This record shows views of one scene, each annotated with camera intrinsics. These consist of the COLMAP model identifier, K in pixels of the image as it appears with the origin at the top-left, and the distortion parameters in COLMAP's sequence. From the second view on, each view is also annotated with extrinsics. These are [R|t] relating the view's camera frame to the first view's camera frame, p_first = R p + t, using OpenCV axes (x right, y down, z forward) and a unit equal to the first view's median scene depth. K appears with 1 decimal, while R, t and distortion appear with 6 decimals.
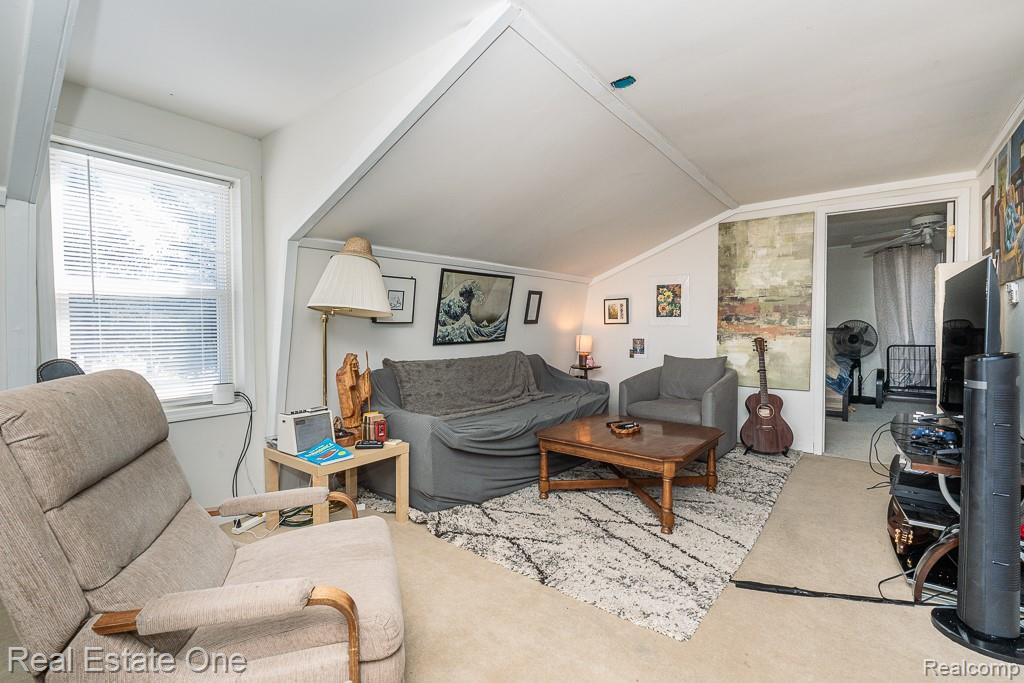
lens RADIAL K [[473.6, 0, 511.0], [0, 473.6, 338.4], [0, 0, 1]] dist [-0.003396, -0.000147]
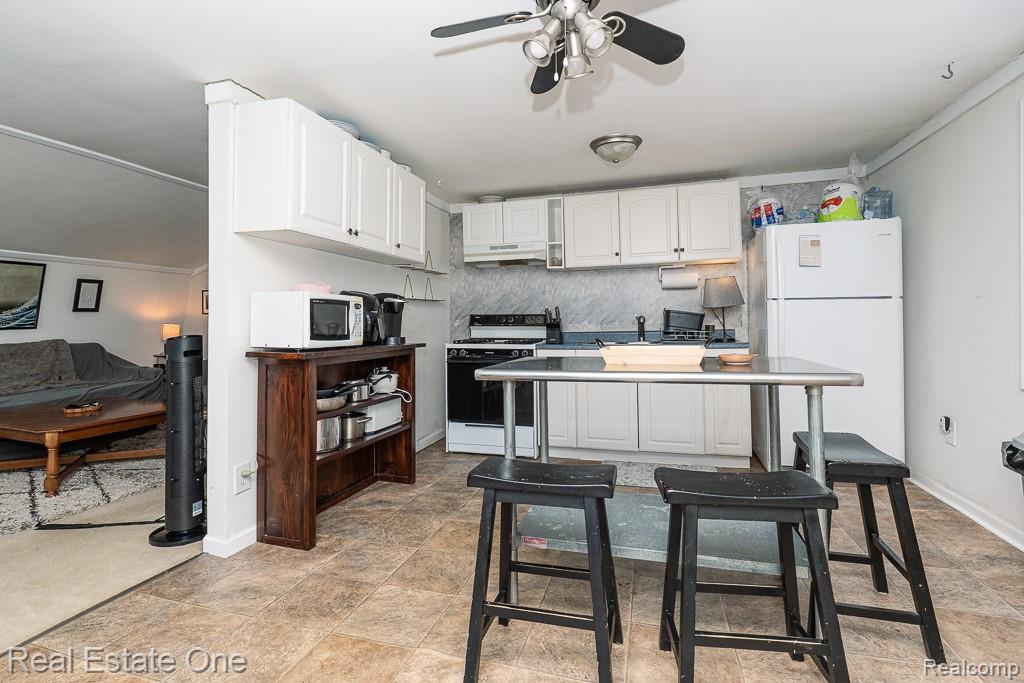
lens RADIAL K [[472.1, 0, 511.7], [0, 472.1, 318.4], [0, 0, 1]] dist [-0.002695, -0.000520]
pose [[0.929512, 0.016229, 0.368434, 0.555317], [-0.006077, 0.999570, -0.028699, 0.006162], [-0.368741, 0.024437, 0.929211, -0.275307]]
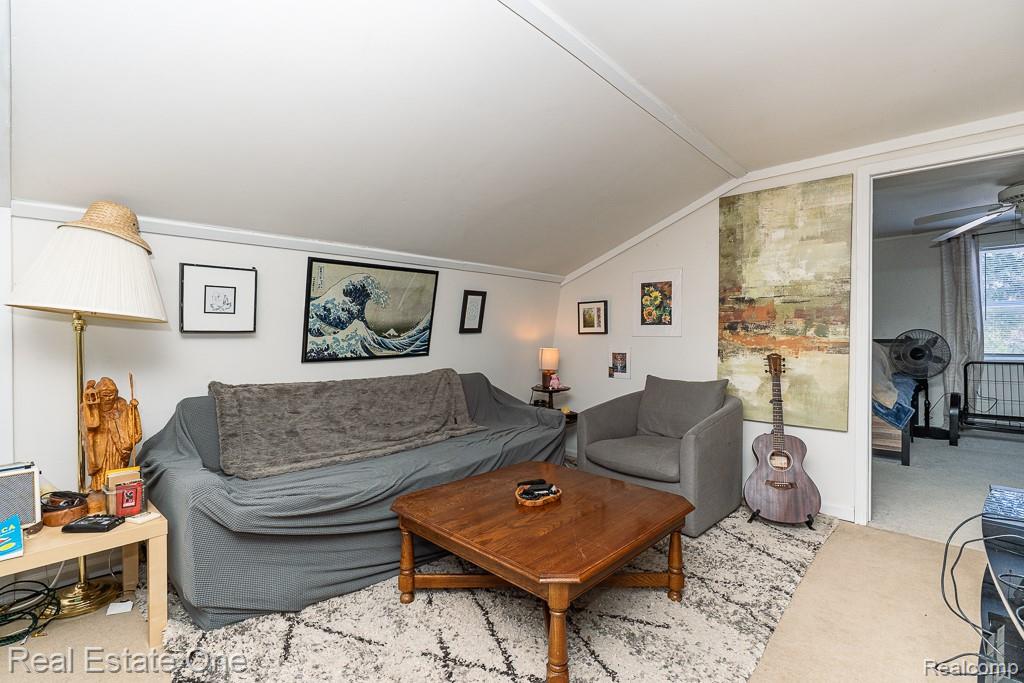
lens RADIAL K [[473.6, 0, 511.0], [0, 473.6, 338.4], [0, 0, 1]] dist [-0.003396, -0.000147]
pose [[0.996152, 0.004310, -0.087534, 0.191526], [-0.005824, 0.999838, -0.017046, -0.010273], [0.087446, 0.017490, 0.996016, 0.253575]]
